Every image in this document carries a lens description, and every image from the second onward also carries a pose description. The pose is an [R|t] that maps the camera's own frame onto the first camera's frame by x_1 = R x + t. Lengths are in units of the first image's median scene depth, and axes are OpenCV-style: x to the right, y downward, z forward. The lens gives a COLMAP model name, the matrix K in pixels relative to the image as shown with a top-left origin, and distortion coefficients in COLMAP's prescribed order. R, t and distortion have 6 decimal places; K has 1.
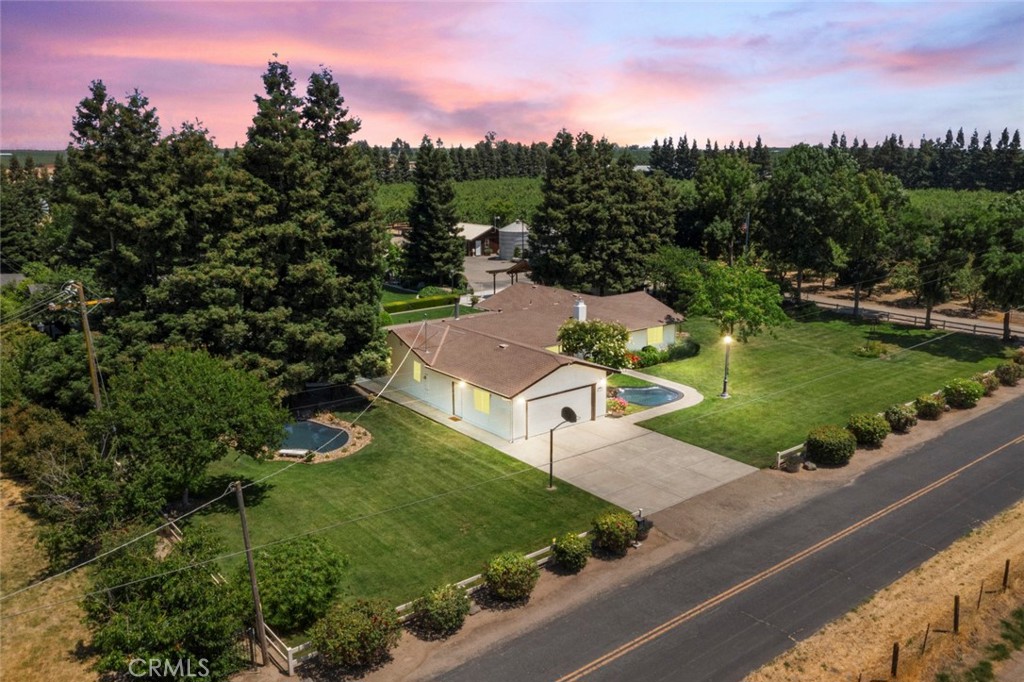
lens RADIAL K [[813.0, 0, 511.1], [0, 813.0, 340.9], [0, 0, 1]] dist [0.003094, -0.001724]
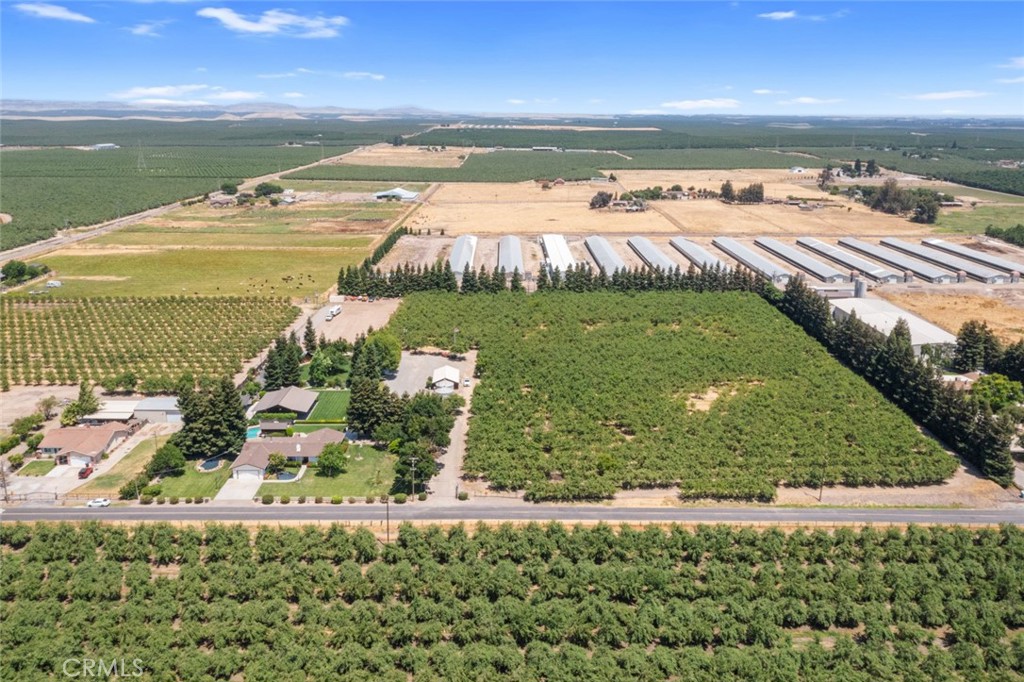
lens RADIAL K [[813.0, 0, 515.7], [0, 813.0, 341.2], [0, 0, 1]] dist [0.003094, -0.001724]
pose [[0.788527, 0.164280, -0.592652, 3.539886], [-0.141470, 0.986273, 0.085162, -1.147852], [0.598507, 0.016690, 0.800944, -1.545974]]
